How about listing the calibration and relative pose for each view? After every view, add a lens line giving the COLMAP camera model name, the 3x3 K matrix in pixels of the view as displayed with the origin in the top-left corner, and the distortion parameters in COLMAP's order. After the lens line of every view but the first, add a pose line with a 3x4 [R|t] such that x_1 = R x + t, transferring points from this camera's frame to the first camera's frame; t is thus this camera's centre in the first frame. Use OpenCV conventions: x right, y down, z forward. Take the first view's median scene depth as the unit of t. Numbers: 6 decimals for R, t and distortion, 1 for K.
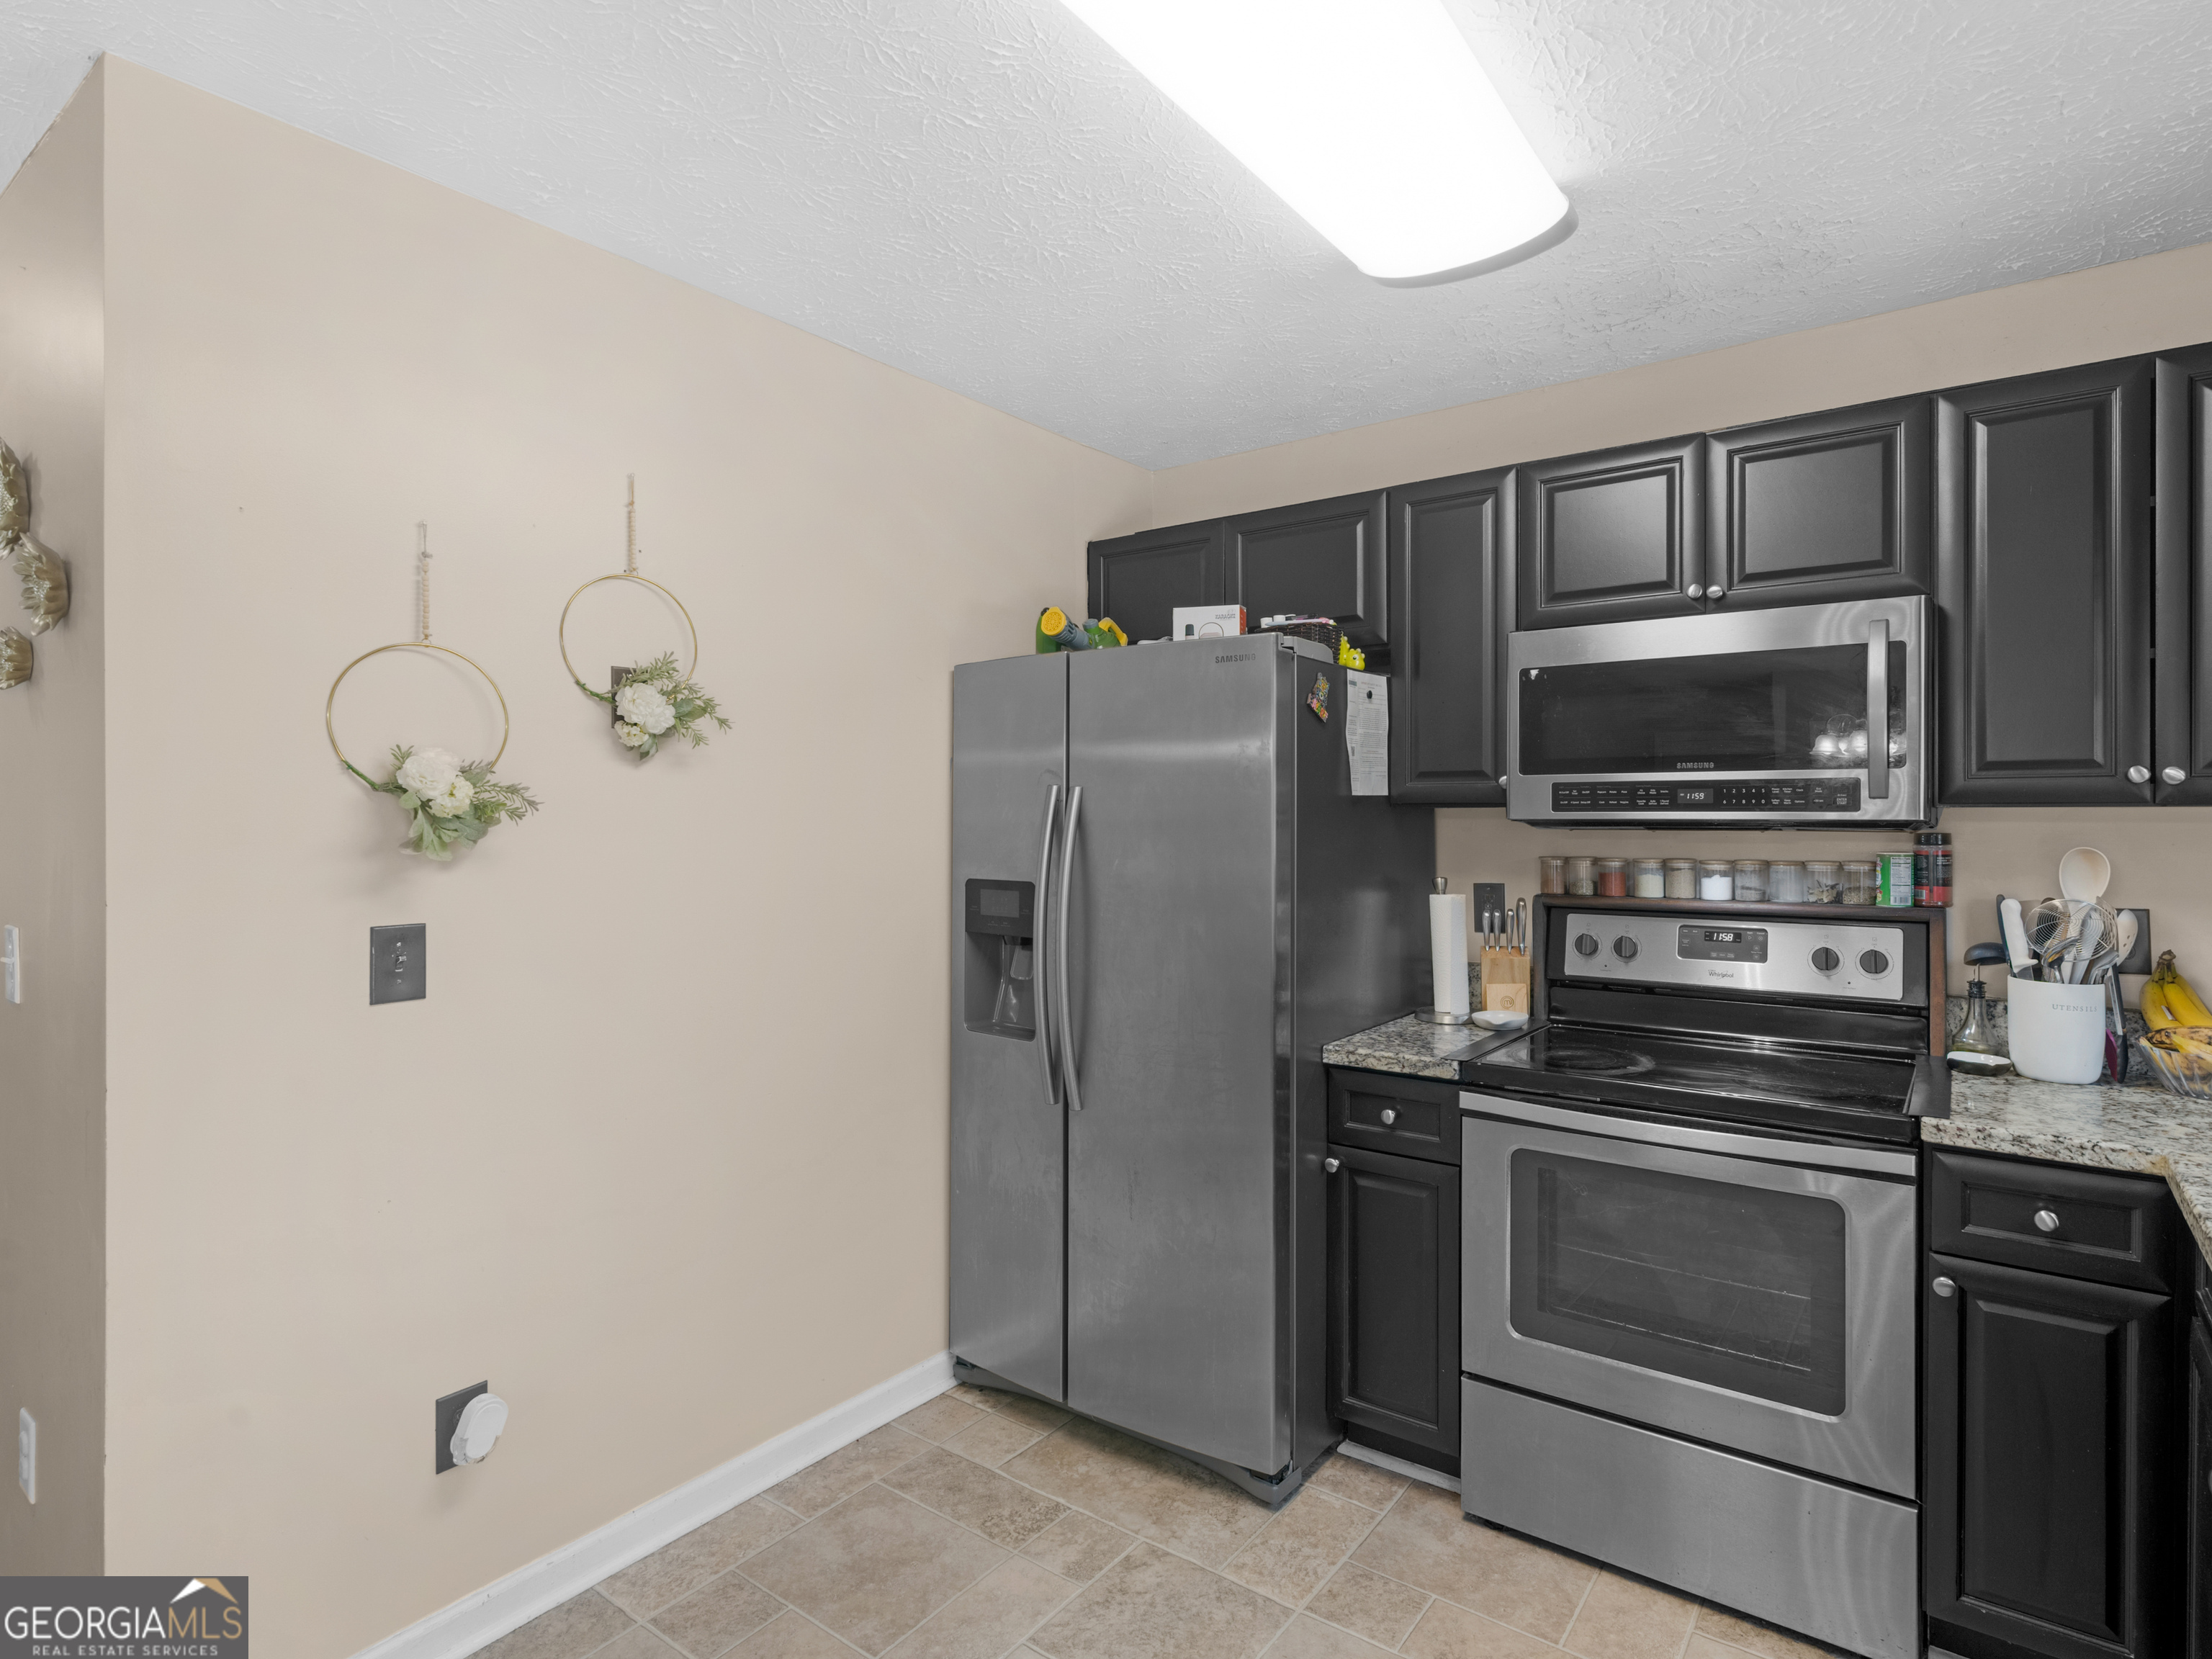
lens RADIAL K [[1160.0, 0, 1114.7], [0, 1160.0, 824.3], [0, 0, 1]] dist [0.000736, 0.000797]
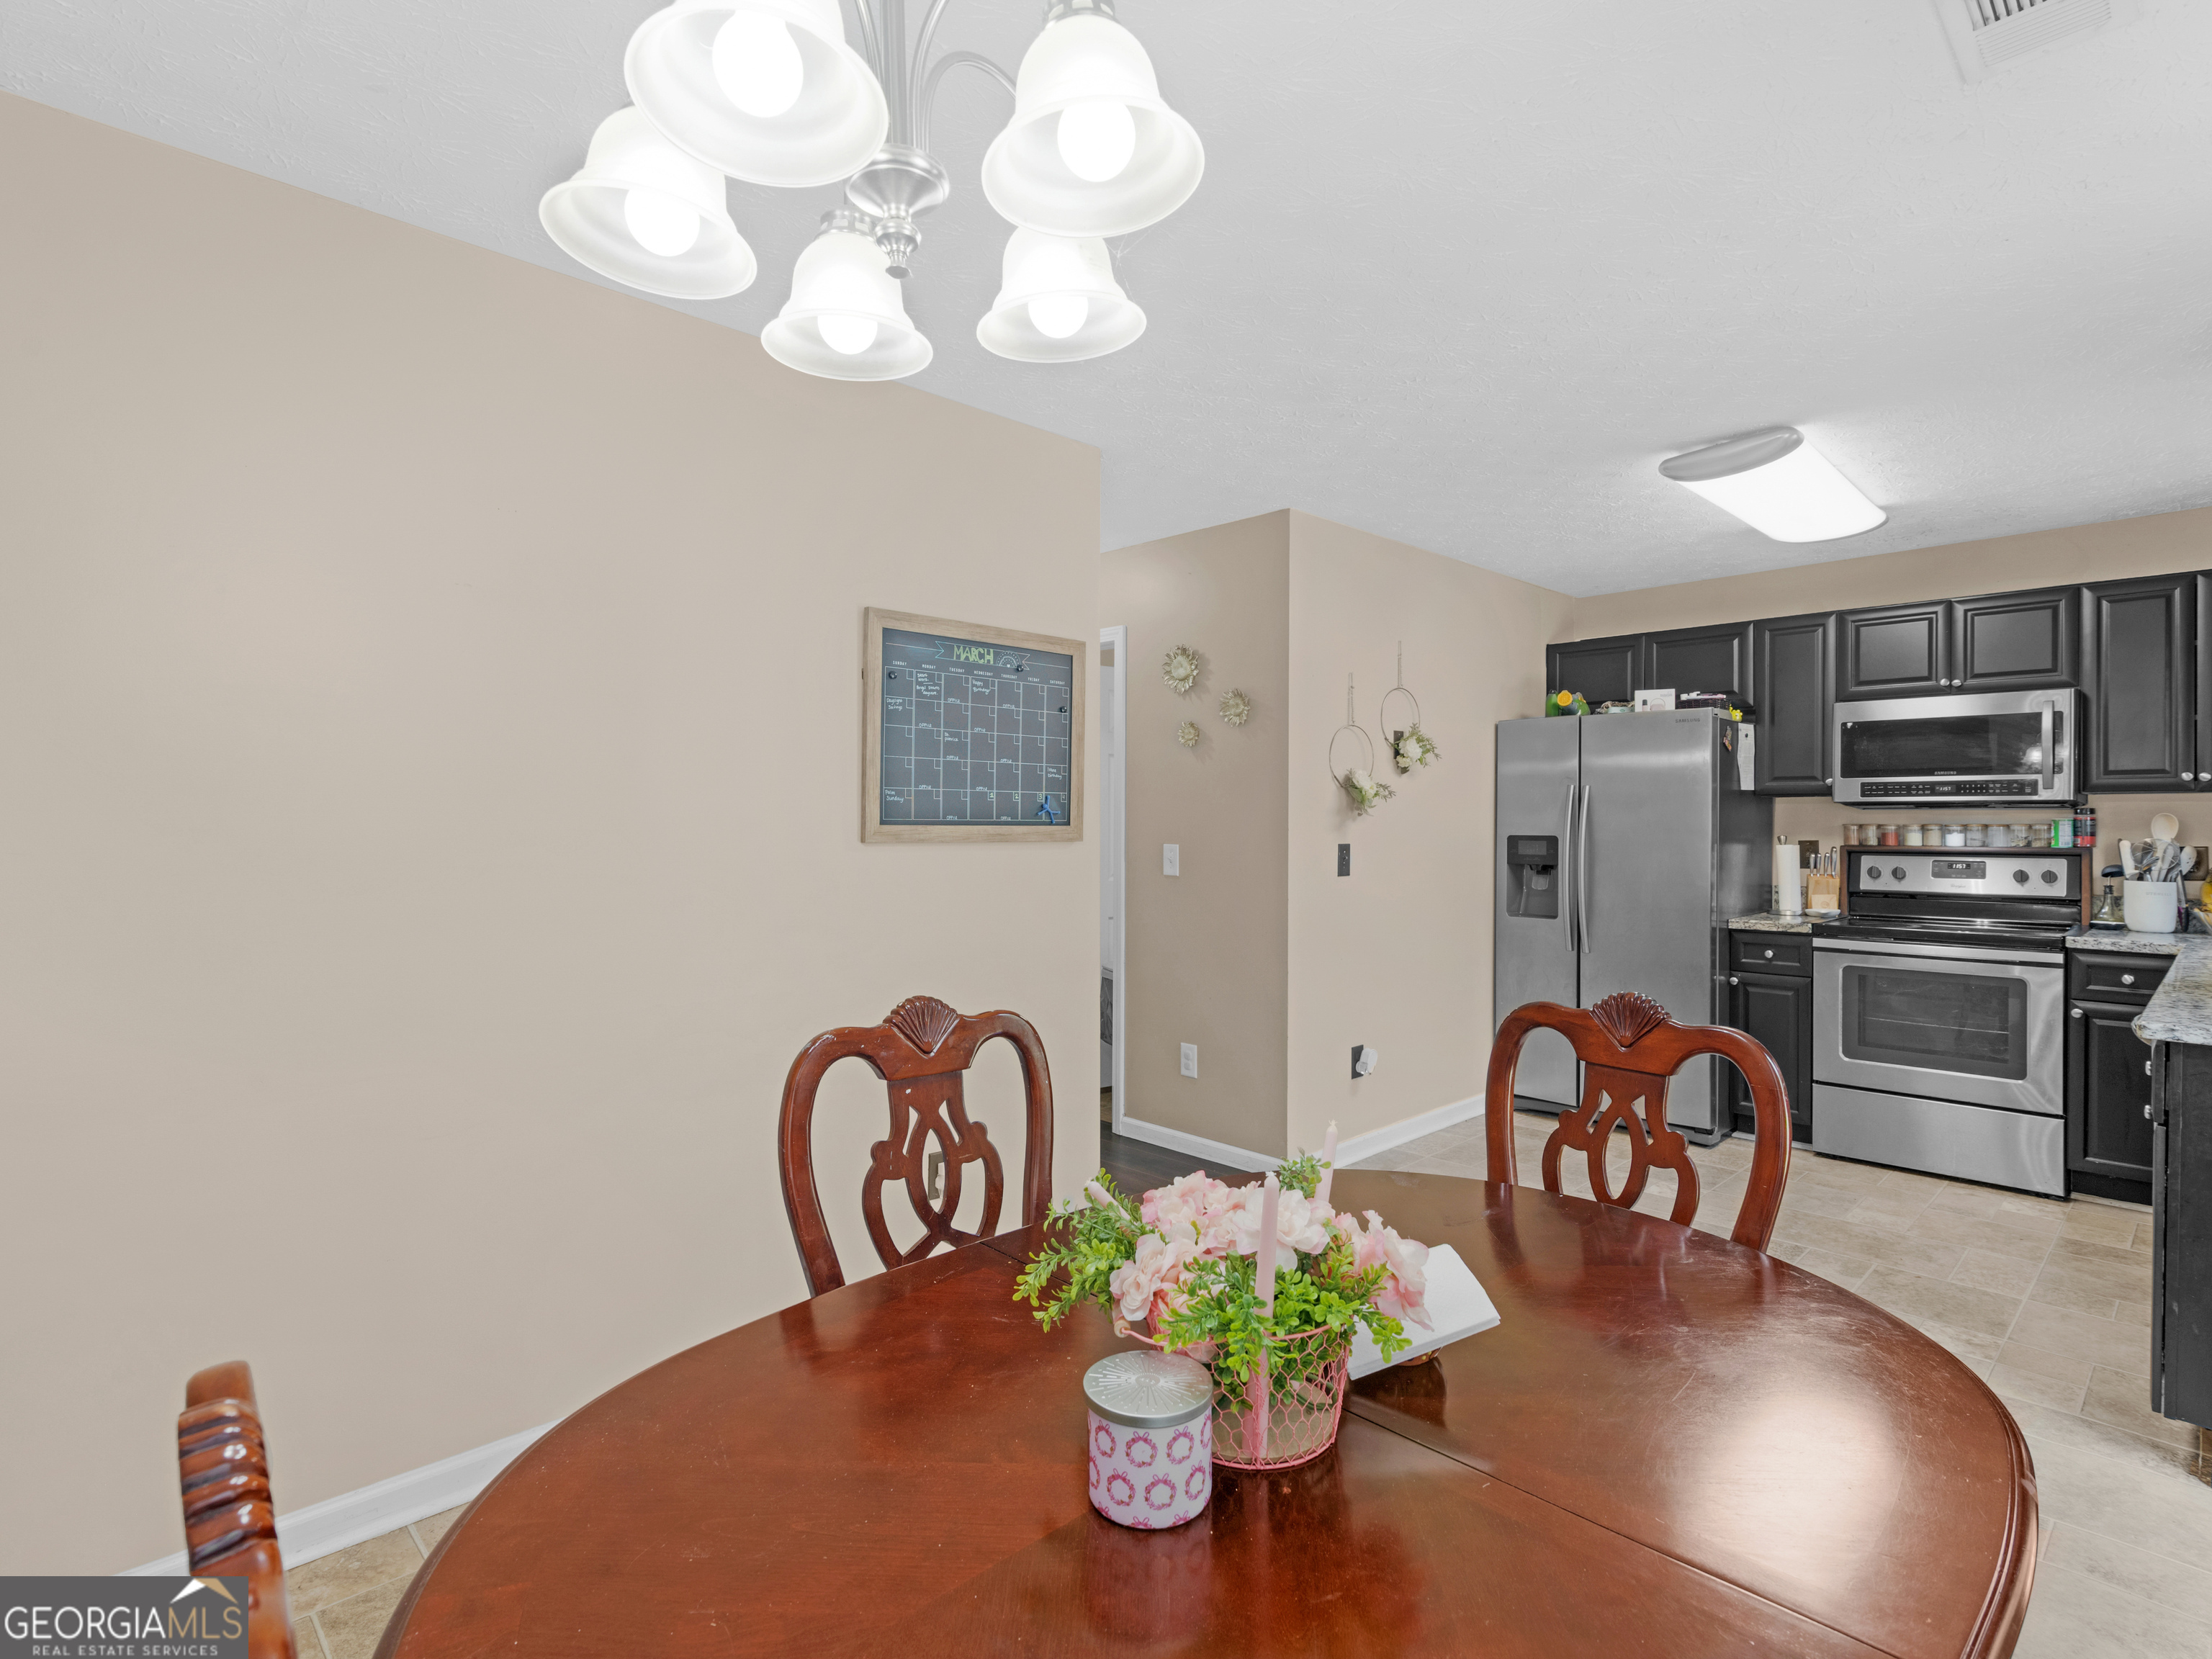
lens RADIAL K [[1101.6, 0, 1106.0], [0, 1101.6, 829.5], [0, 0, 1]] dist [0.002690, -0.000315]
pose [[0.987490, 0.002281, -0.157665, -0.574918], [-0.002219, 0.999997, 0.000573, 0.044380], [0.157666, -0.000216, 0.987492, -1.009150]]
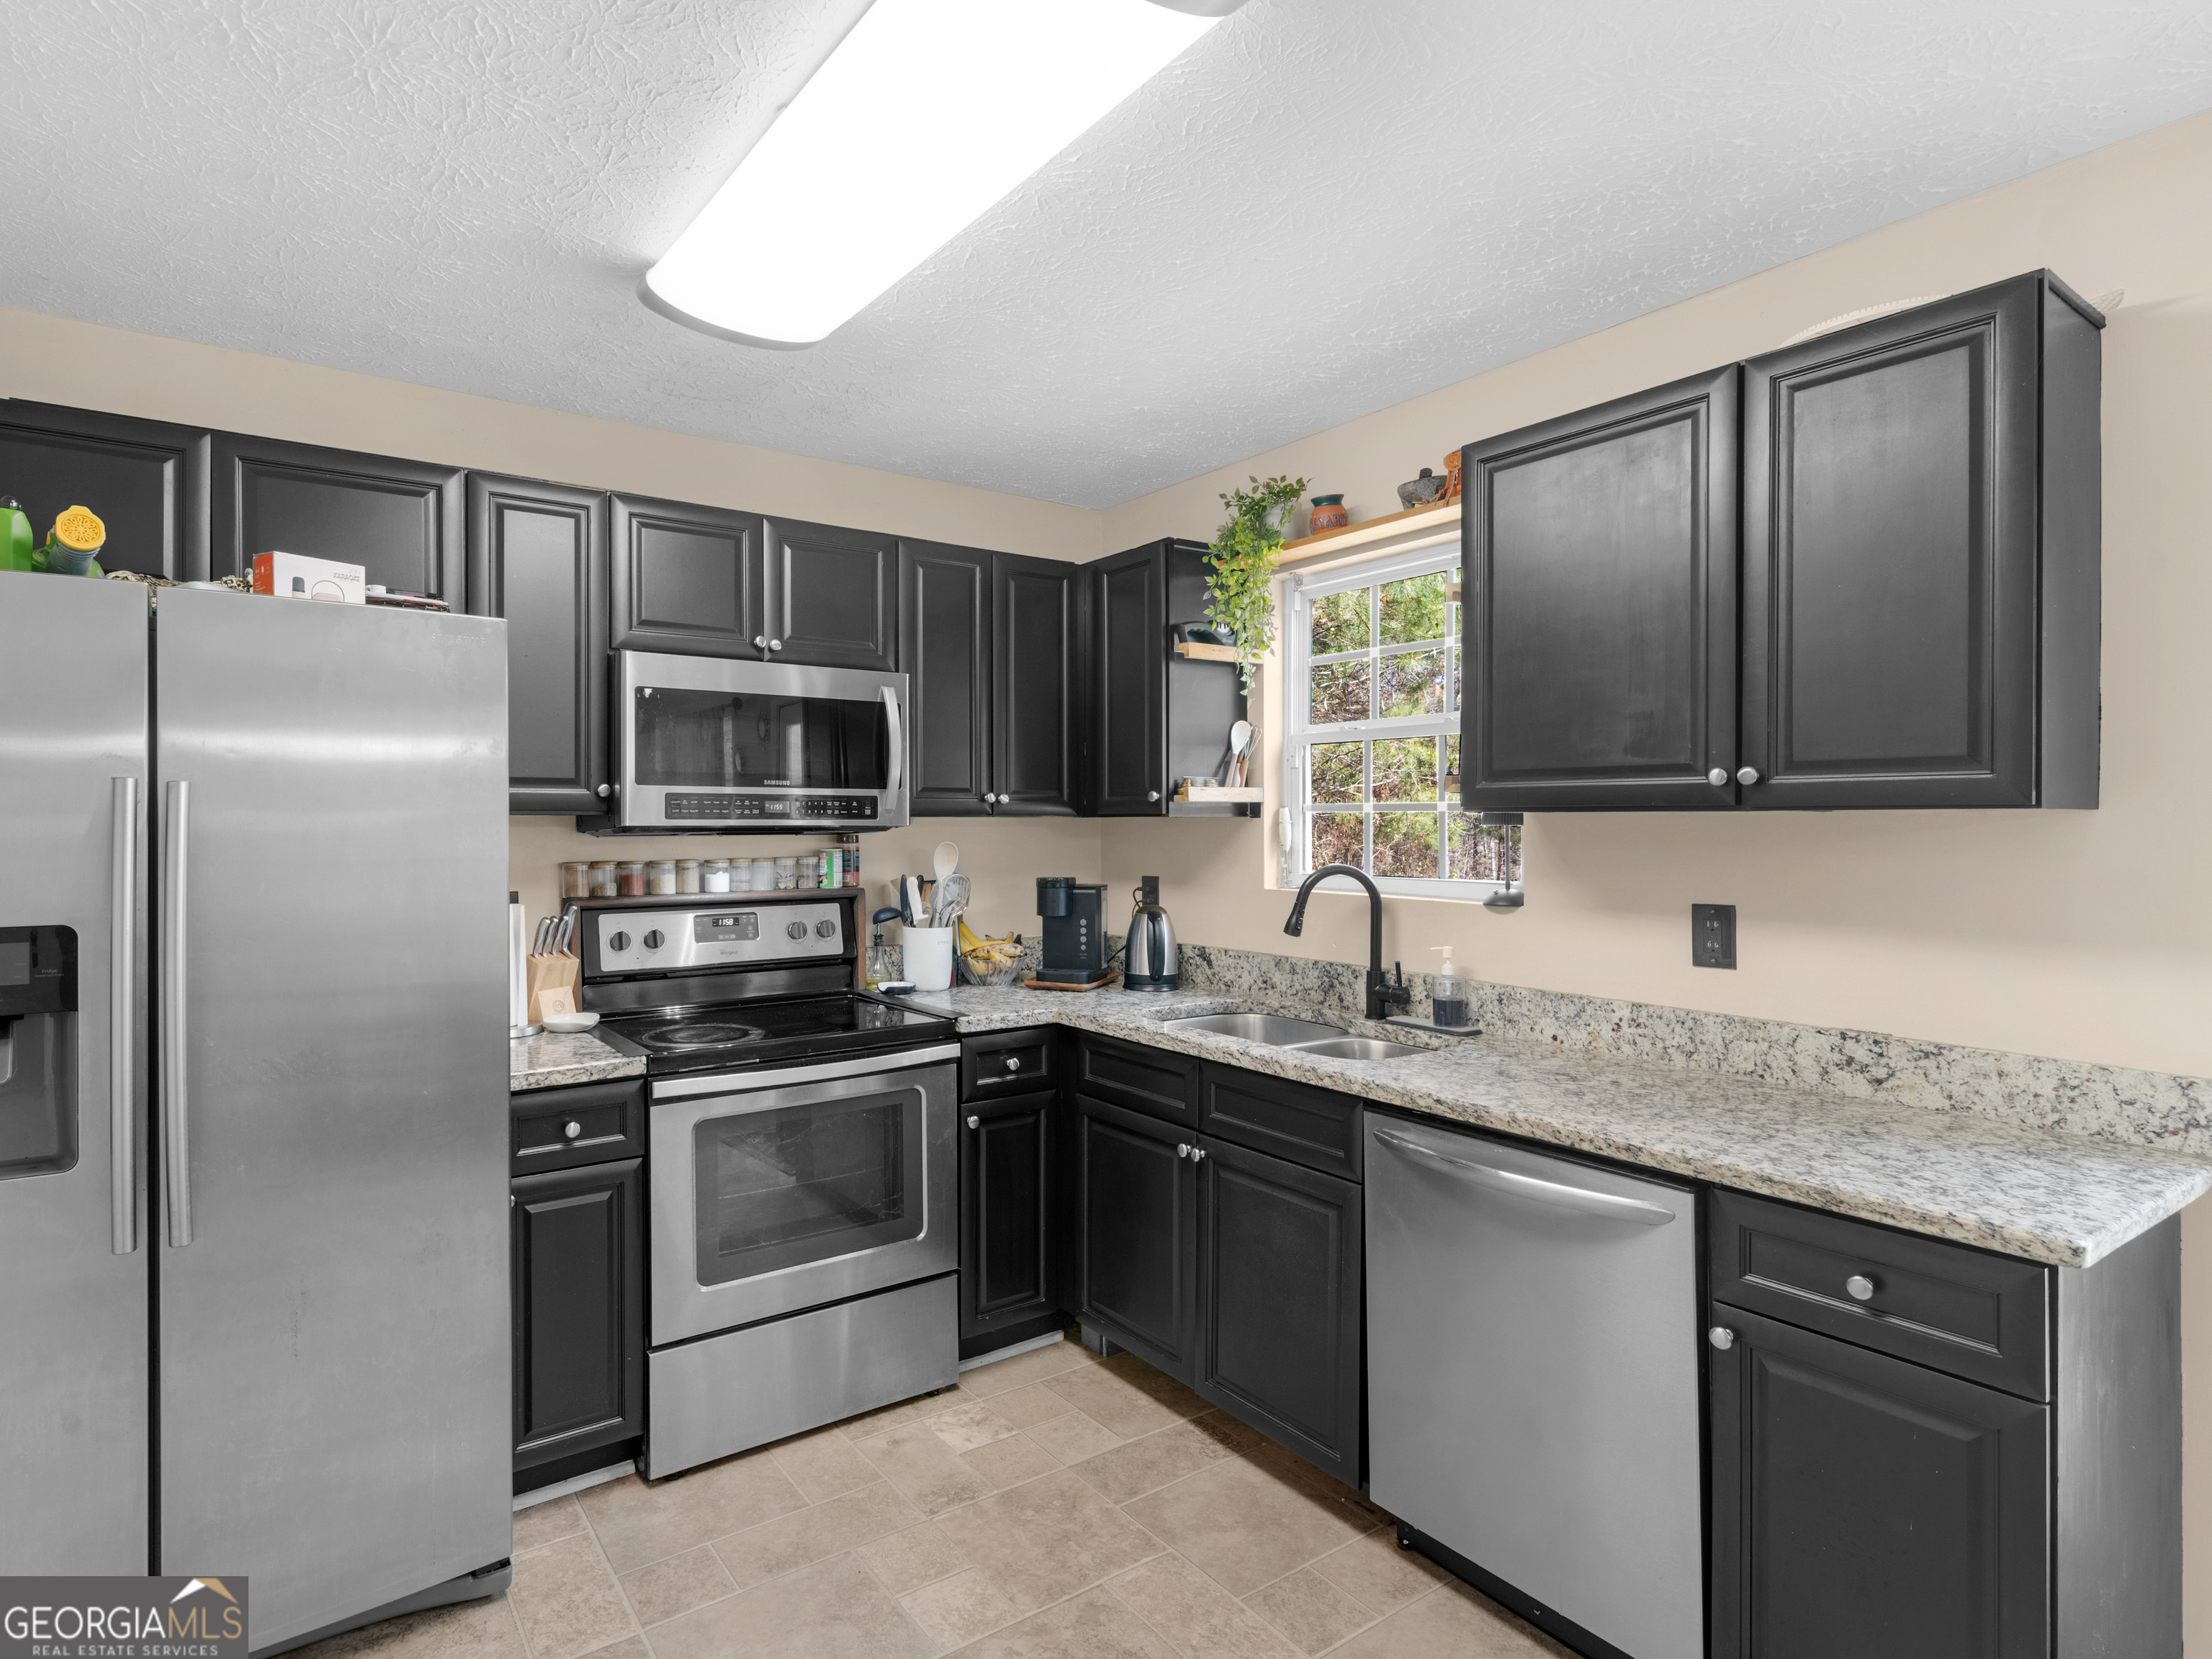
lens RADIAL K [[1127.4, 0, 1042.0], [0, 1127.4, 817.3], [0, 0, 1]] dist [-0.026329, -0.000124]
pose [[0.332761, 0.006862, 0.942986, -0.526809], [0.010711, 0.999882, -0.011056, 0.003365], [-0.942950, 0.013780, 0.332649, 0.309313]]
